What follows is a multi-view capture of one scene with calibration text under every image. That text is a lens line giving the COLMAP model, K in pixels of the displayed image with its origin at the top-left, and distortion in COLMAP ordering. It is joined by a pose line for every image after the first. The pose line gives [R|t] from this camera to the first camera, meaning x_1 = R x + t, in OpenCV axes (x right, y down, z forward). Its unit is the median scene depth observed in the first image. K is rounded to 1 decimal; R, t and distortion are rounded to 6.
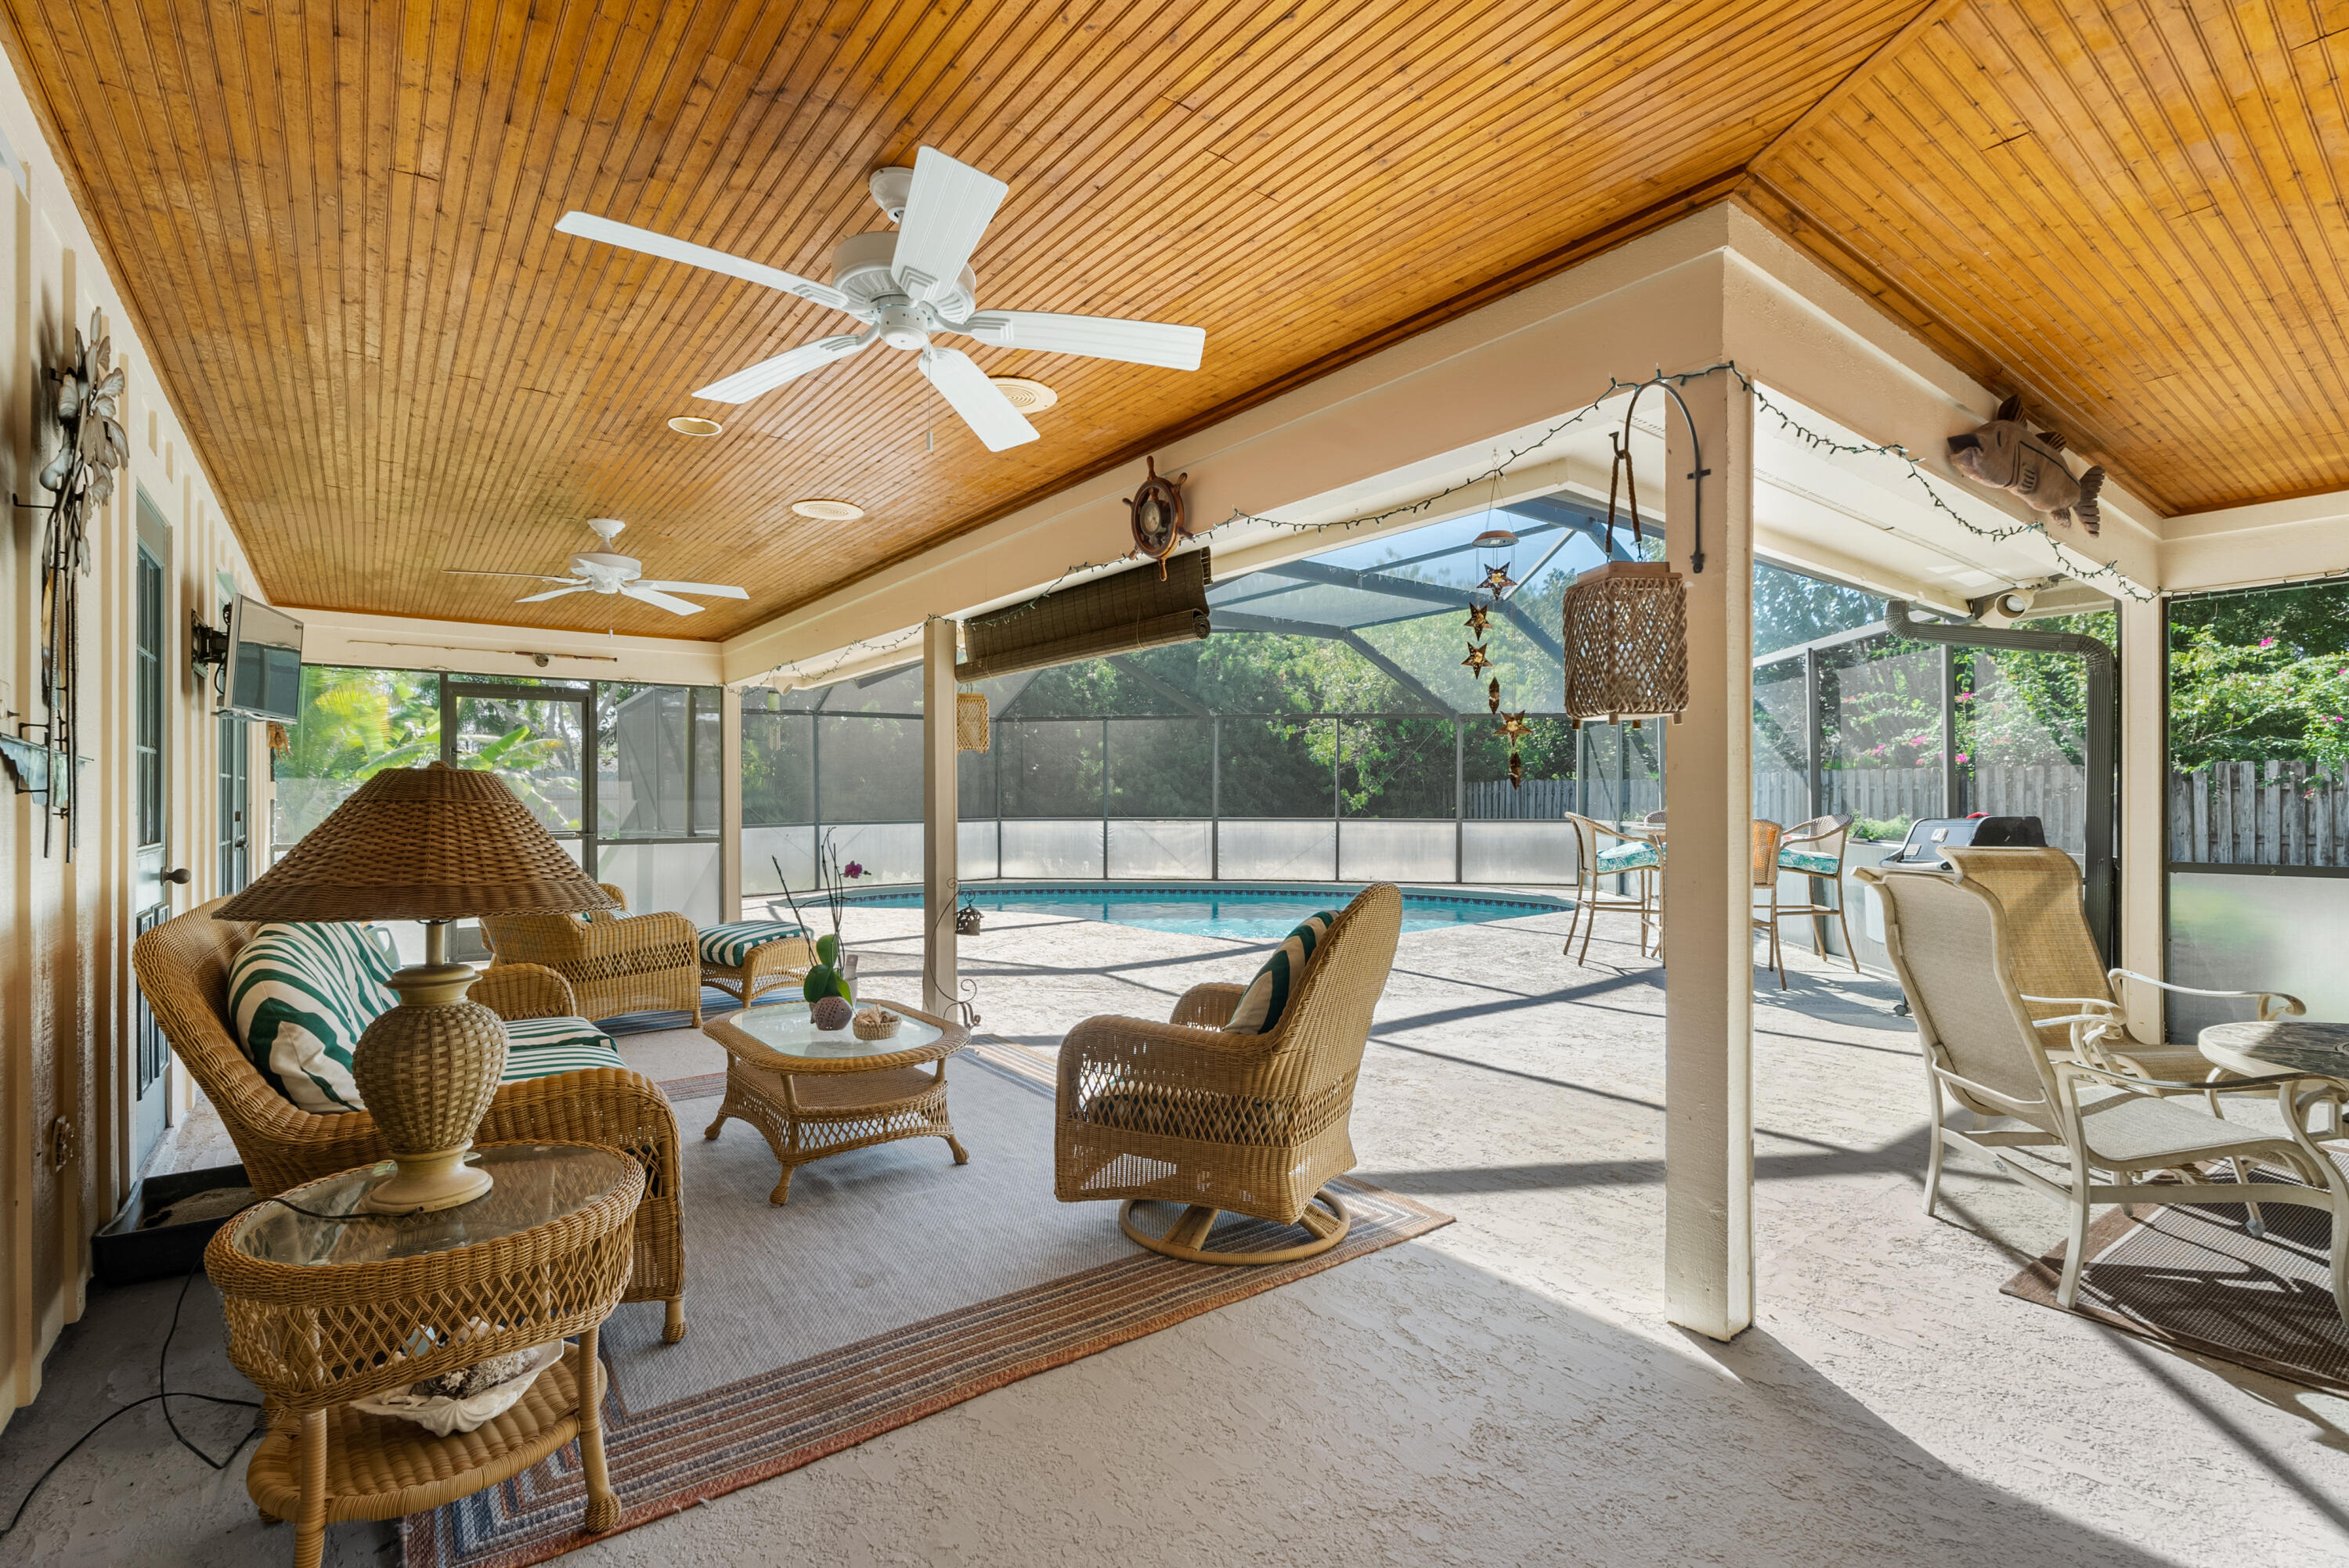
lens RADIAL K [[1056.0, 0, 1152.9], [0, 1056.0, 825.1], [0, 0, 1]] dist [0.001671, 0.000172]
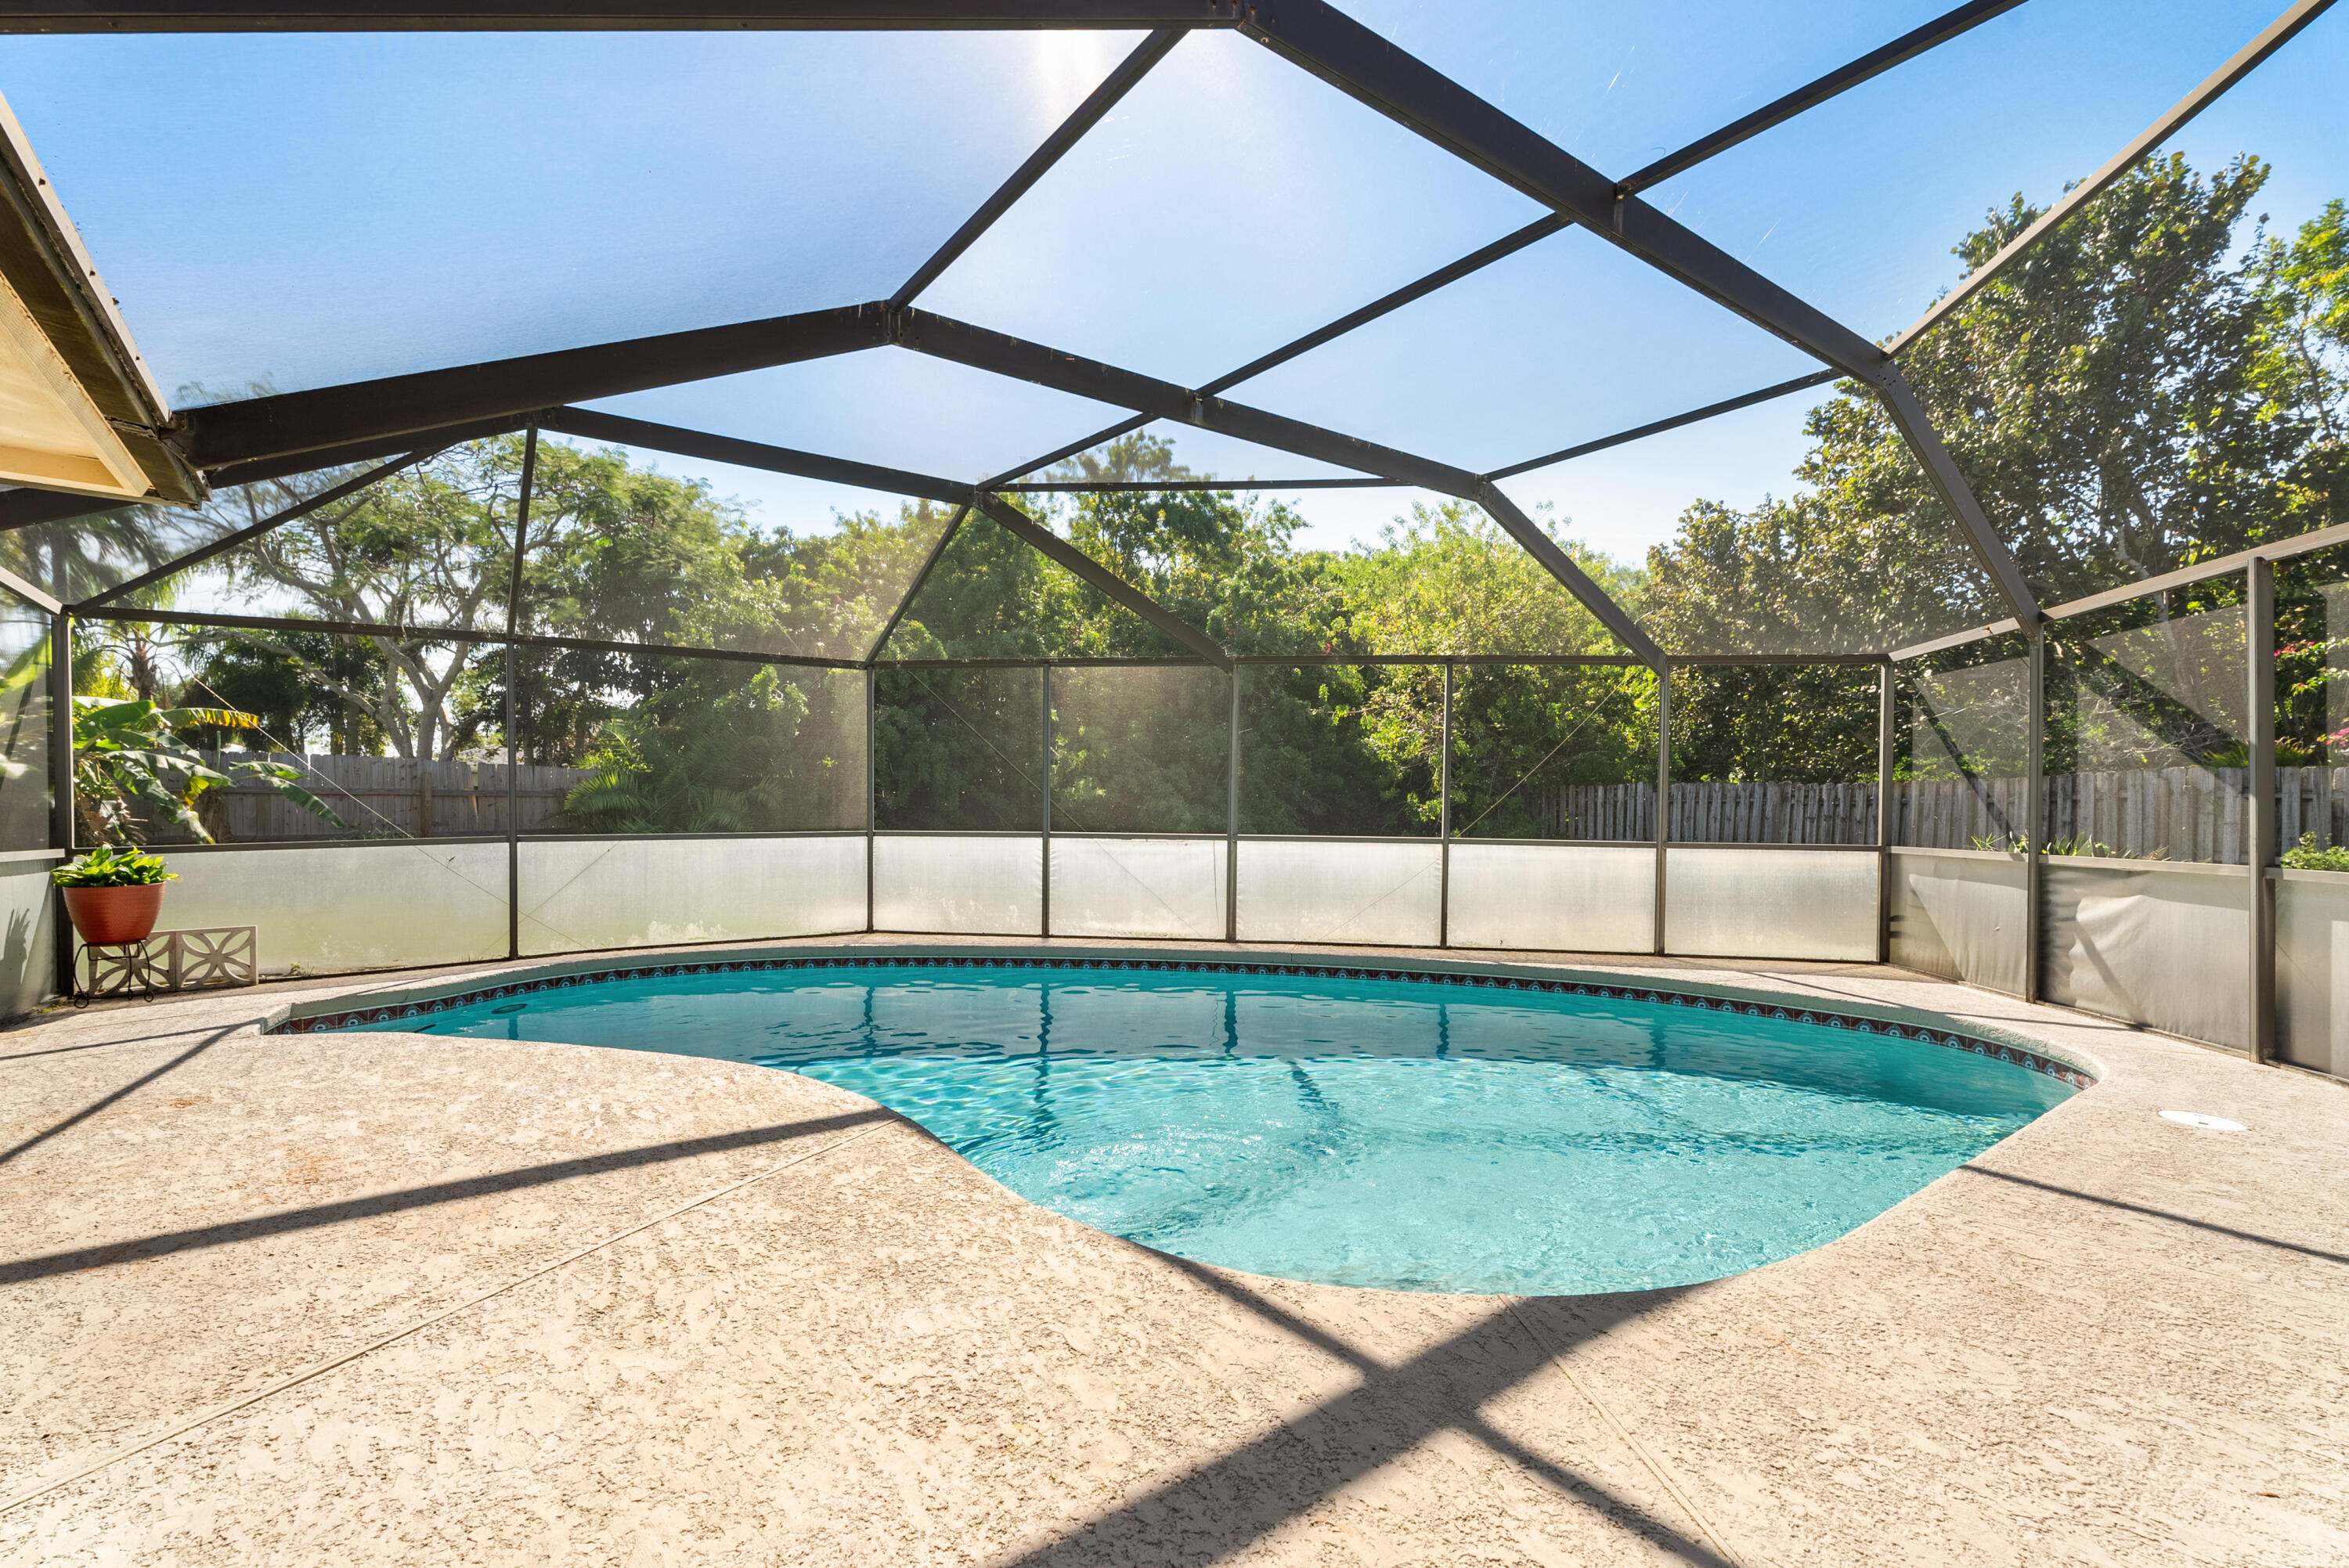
lens RADIAL K [[1056.0, 0, 1178.5], [0, 1056.0, 801.6], [0, 0, 1]] dist [0.001671, 0.000172]
pose [[0.999932, 0.011406, -0.002413, 0.031591], [-0.011471, 0.999510, -0.029133, -0.008347], [0.002079, 0.029159, 0.999573, 0.432351]]
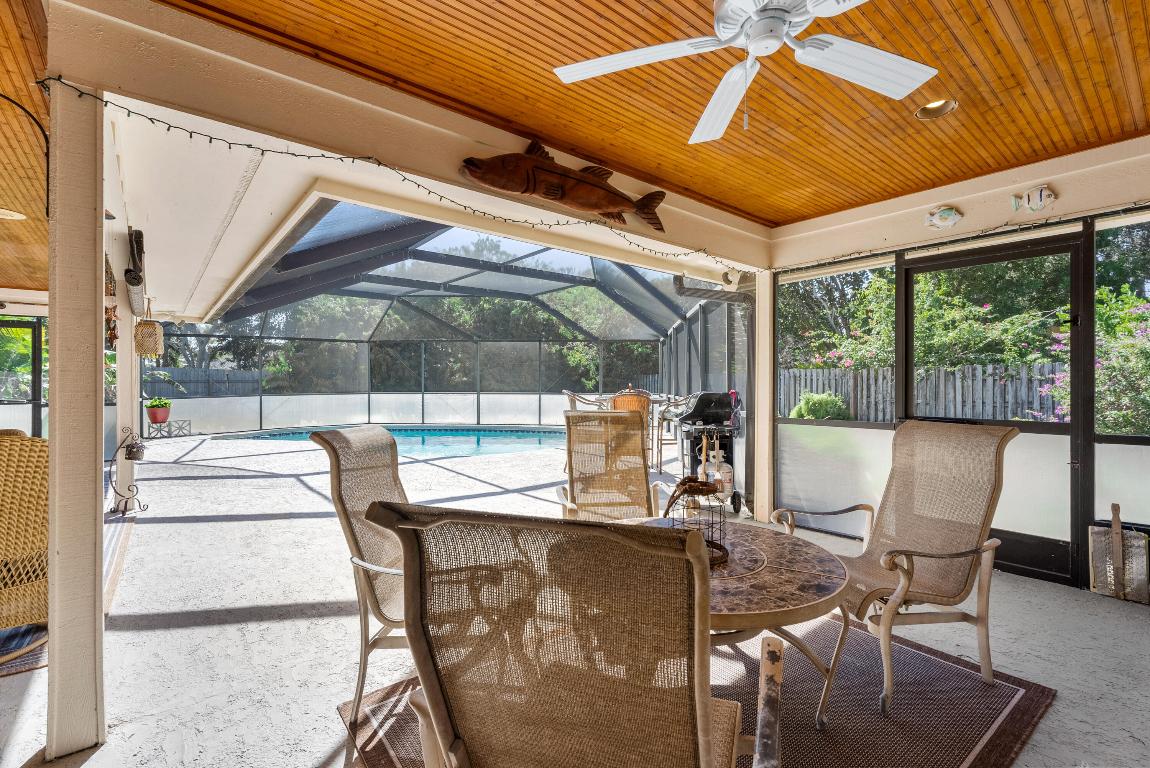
lens RADIAL K [[517.0, 0, 574.8], [0, 517.0, 383.5], [0, 0, 1]] dist [0.001671, 0.000172]
pose [[0.999134, 0.002231, 0.041543, 0.203976], [-0.001215, 0.999700, -0.024471, -0.000315], [-0.041585, 0.024399, 0.998837, 0.044023]]
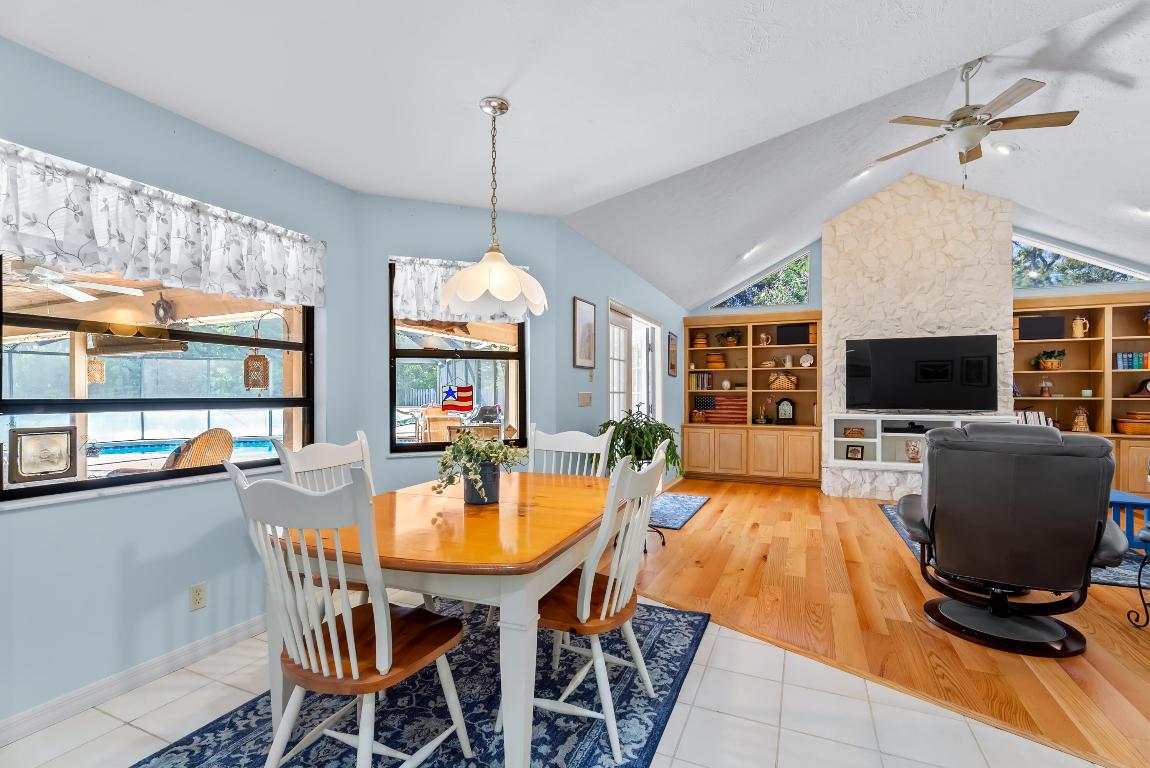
lens RADIAL K [[517.0, 0, 572.7], [0, 517.0, 393.8], [0, 0, 1]] dist [0.001671, 0.000172]
pose [[0.876123, 0.005777, 0.482054, 0.088350], [0.005647, 0.999737, -0.022244, -0.003055], [-0.482055, 0.022211, 0.875859, -0.244669]]
